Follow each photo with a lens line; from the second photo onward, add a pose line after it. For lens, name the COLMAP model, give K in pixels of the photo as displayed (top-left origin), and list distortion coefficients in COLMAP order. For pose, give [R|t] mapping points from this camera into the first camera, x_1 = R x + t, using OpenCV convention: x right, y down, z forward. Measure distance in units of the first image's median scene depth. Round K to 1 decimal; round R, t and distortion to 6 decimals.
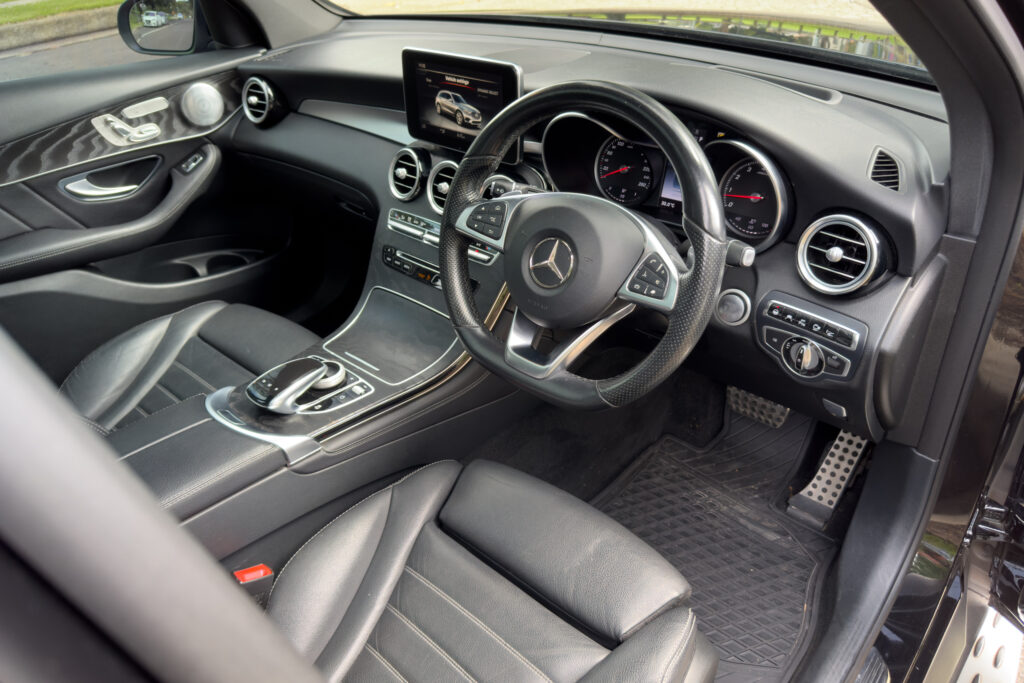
lens RADIAL K [[704.4, 0, 524.6], [0, 704.4, 333.0], [0, 0, 1]] dist [0.129225, -0.191007]
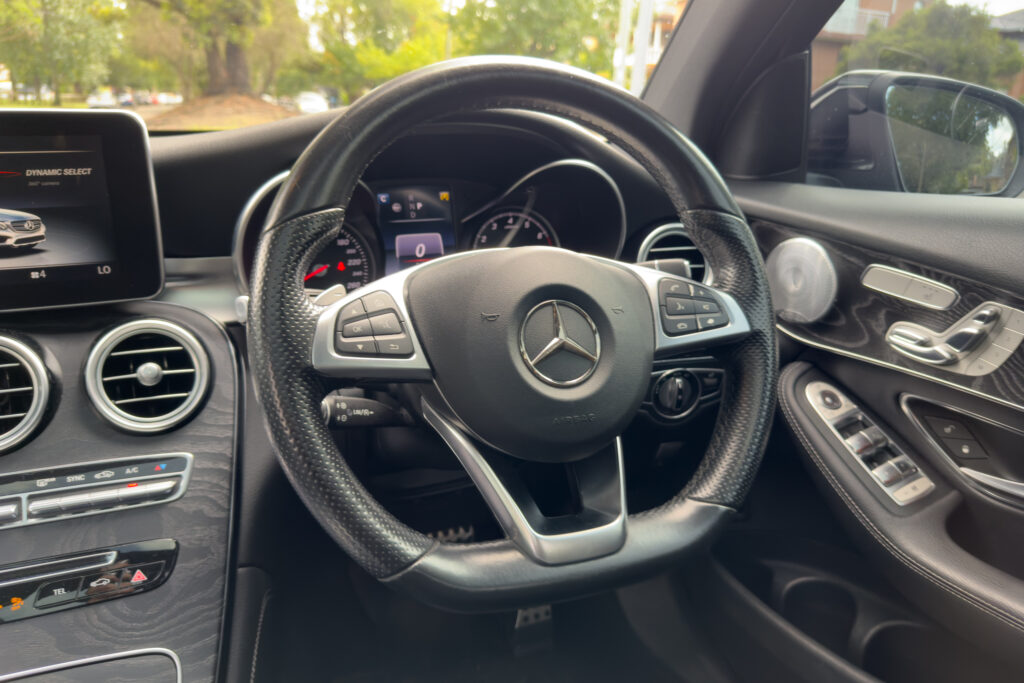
lens RADIAL K [[731.2, 0, 507.3], [0, 731.2, 335.3], [0, 0, 1]] dist [-0.008408, -0.004092]
pose [[0.470263, -0.217647, 0.855267, -0.316423], [0.458468, 0.888330, -0.026025, -0.071678], [-0.754095, 0.404352, 0.517533, 0.480949]]
